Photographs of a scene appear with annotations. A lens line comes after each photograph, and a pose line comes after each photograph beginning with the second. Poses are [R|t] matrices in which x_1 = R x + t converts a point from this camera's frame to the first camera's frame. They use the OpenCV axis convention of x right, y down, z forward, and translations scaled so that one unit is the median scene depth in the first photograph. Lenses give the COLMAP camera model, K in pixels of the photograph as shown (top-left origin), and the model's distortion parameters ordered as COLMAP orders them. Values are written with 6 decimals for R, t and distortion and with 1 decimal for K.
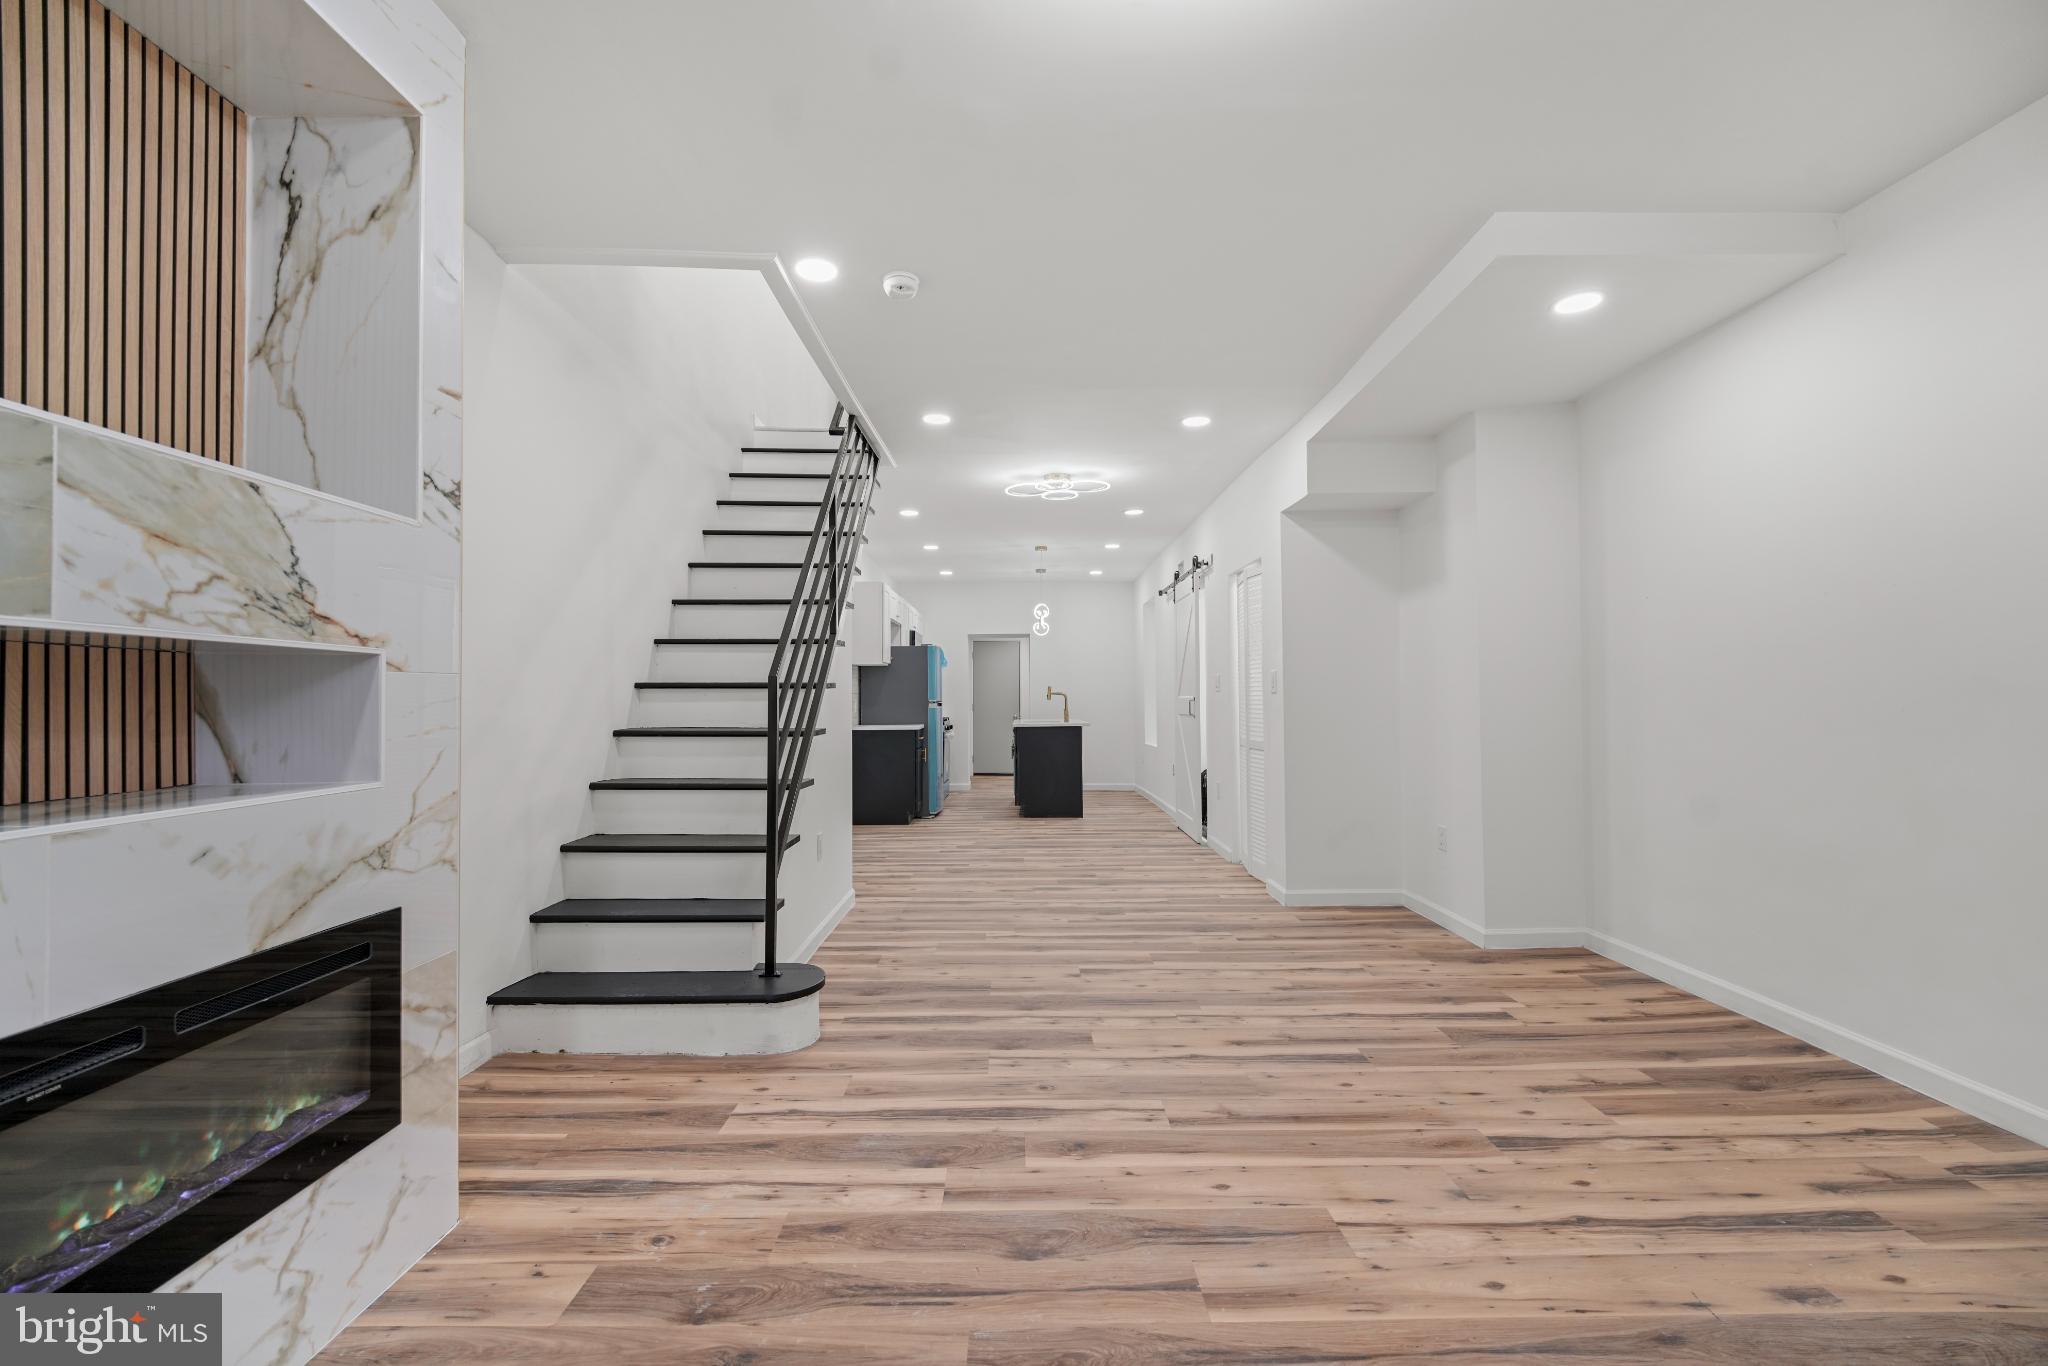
lens RADIAL K [[858.3, 0, 1015.6], [0, 858.3, 700.3], [0, 0, 1]] dist [0.001791, -0.000278]
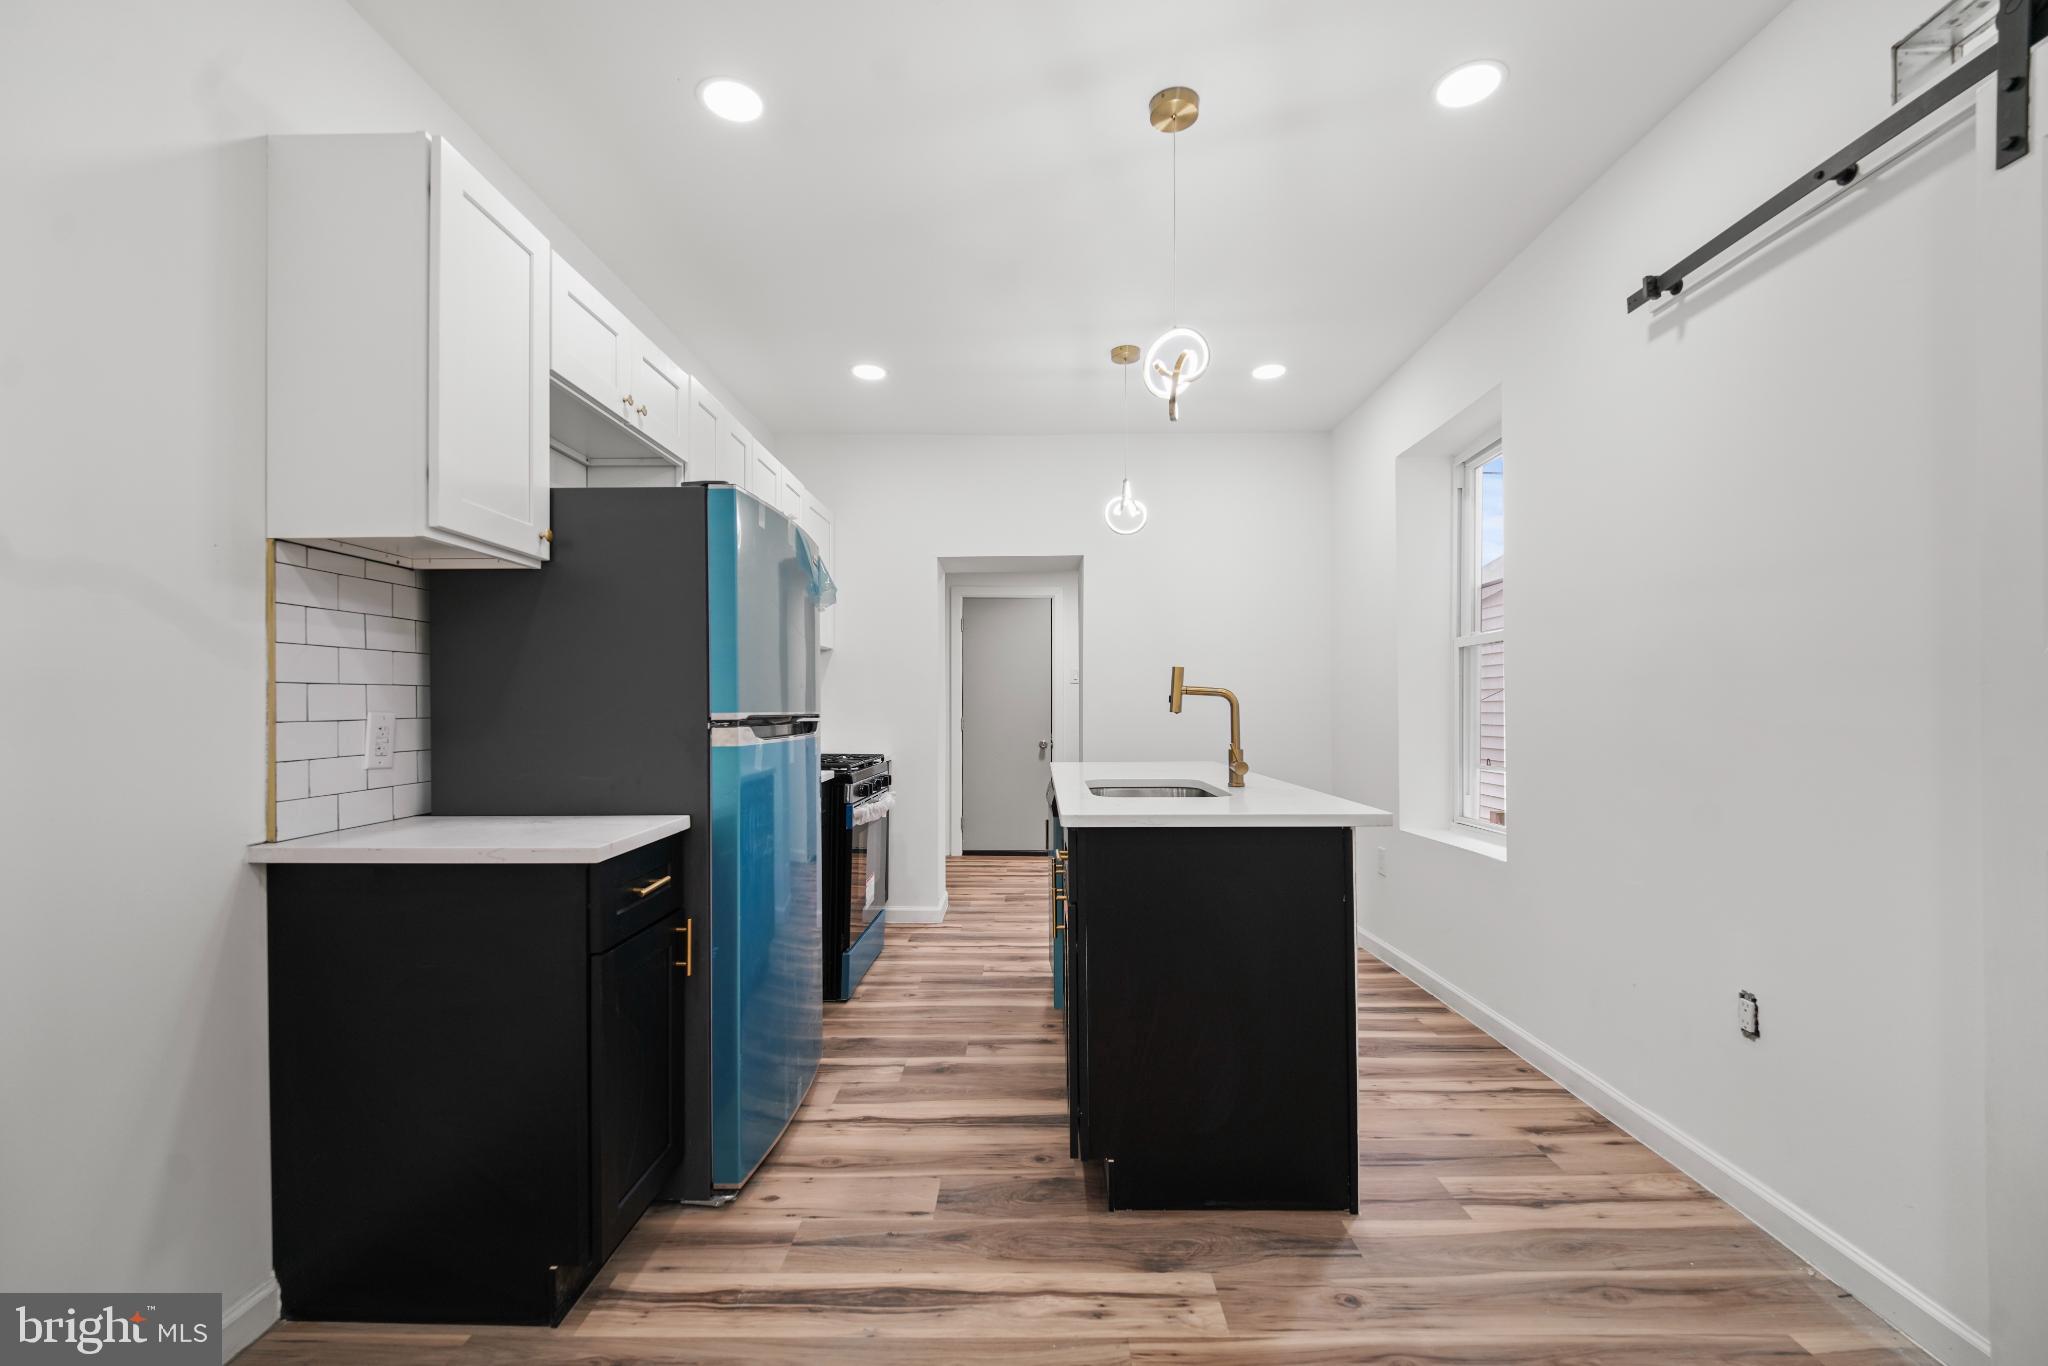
lens RADIAL K [[853.4, 0, 1033.7], [0, 853.4, 705.5], [0, 0, 1]] dist [-0.001197, -0.000238]
pose [[0.999957, 0.004942, 0.007853, -0.049263], [-0.004902, 0.999975, -0.005092, -0.006725], [-0.007878, 0.005054, 0.999956, 2.762089]]
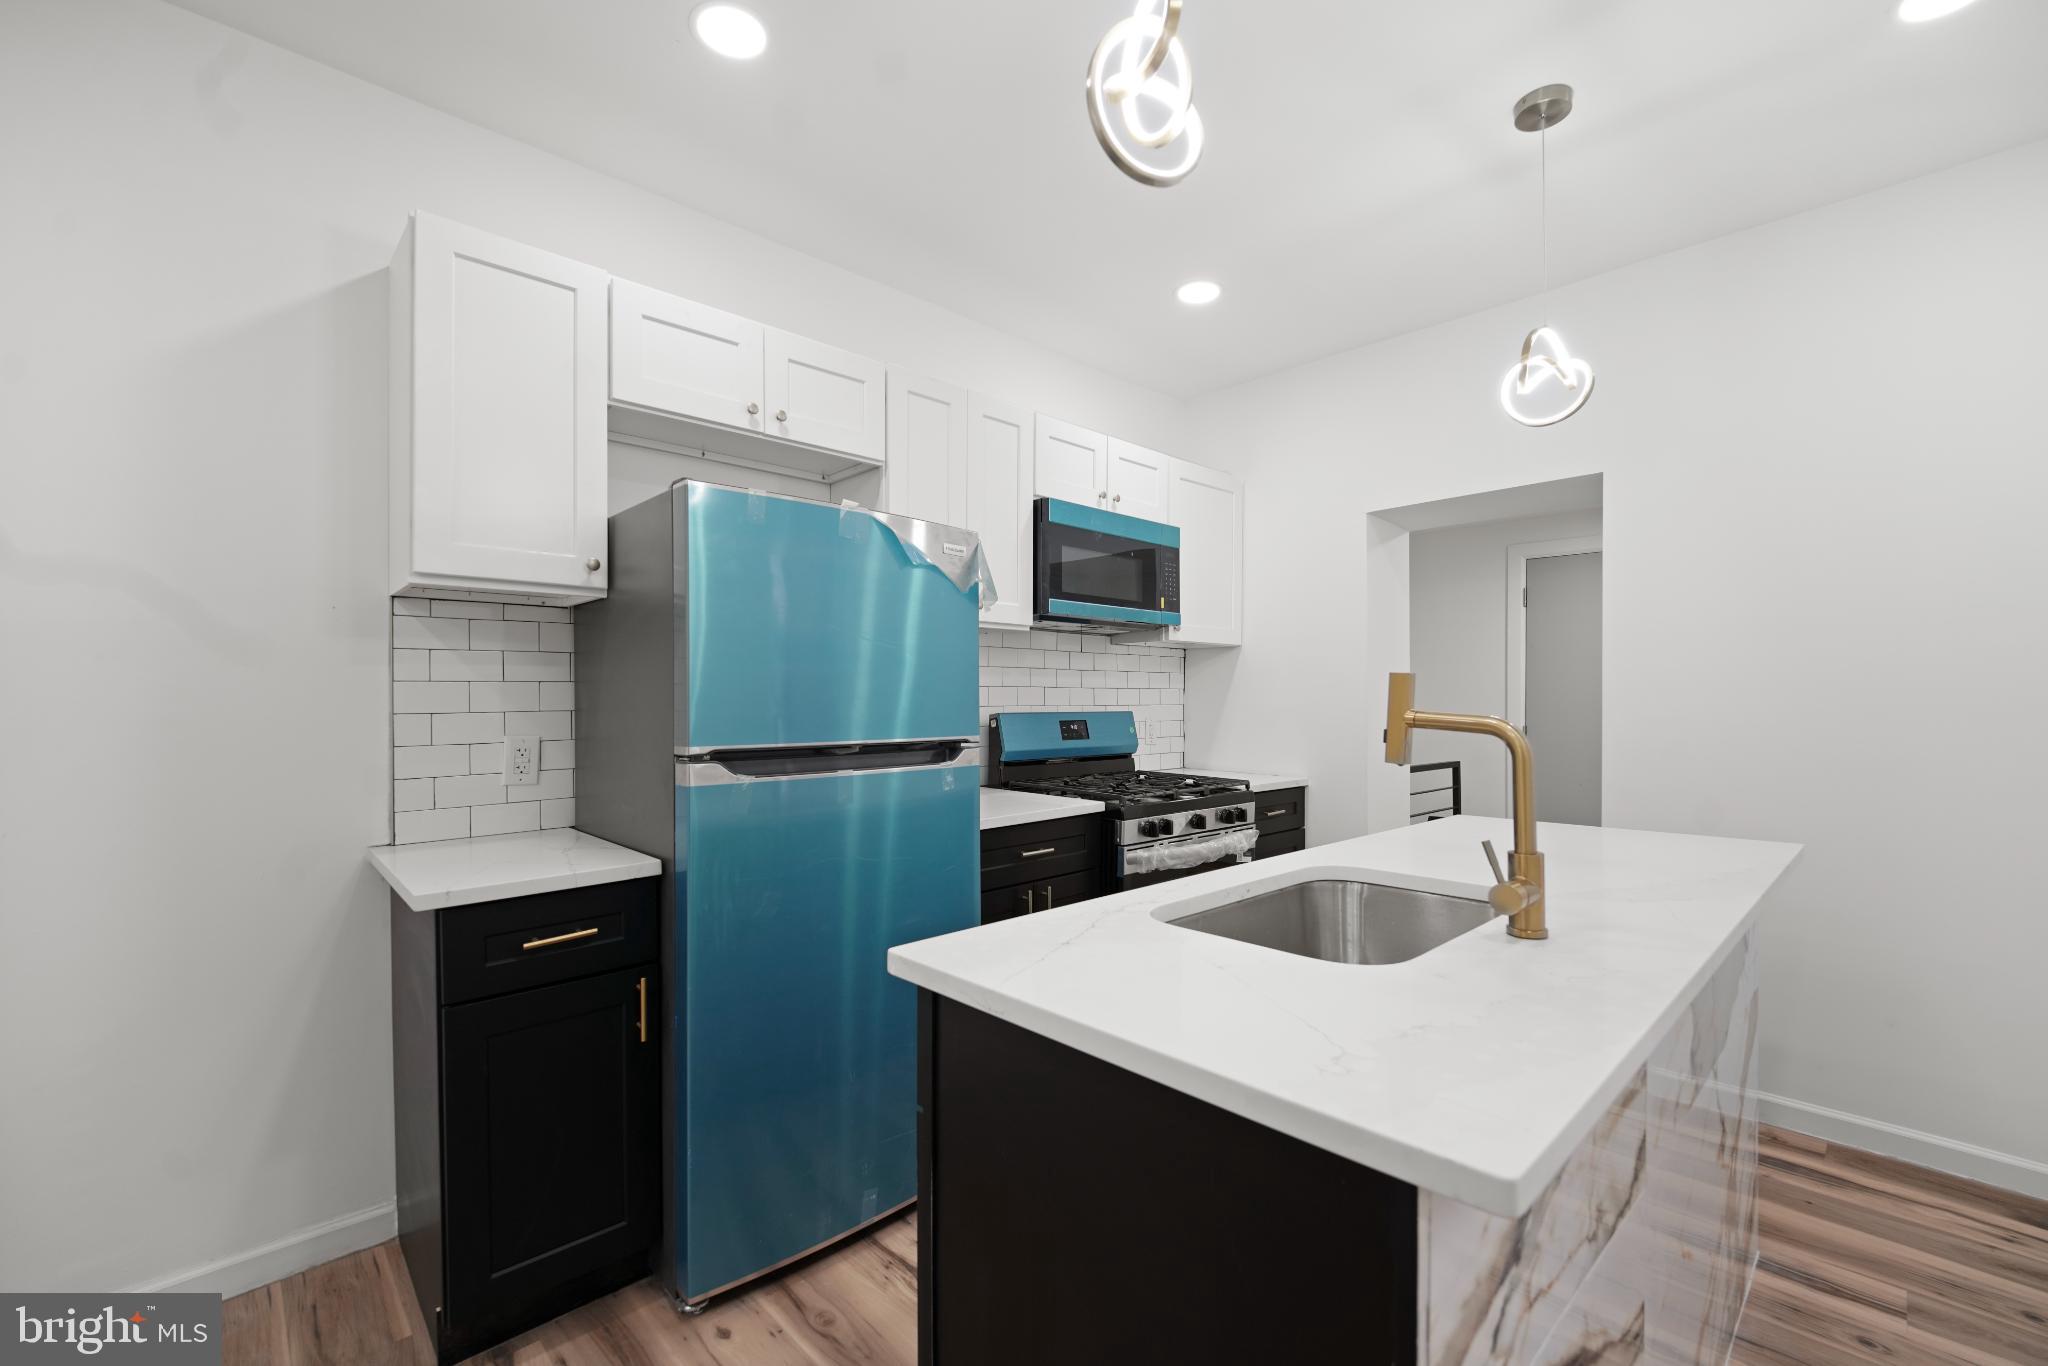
lens RADIAL K [[858.3, 0, 1015.6], [0, 858.3, 700.3], [0, 0, 1]] dist [0.001791, -0.000278]
pose [[0.697715, 0.008246, -0.716328, 0.373177], [-0.005543, 0.999966, 0.006111, -0.047584], [0.716354, -0.000293, 0.697737, 3.297672]]
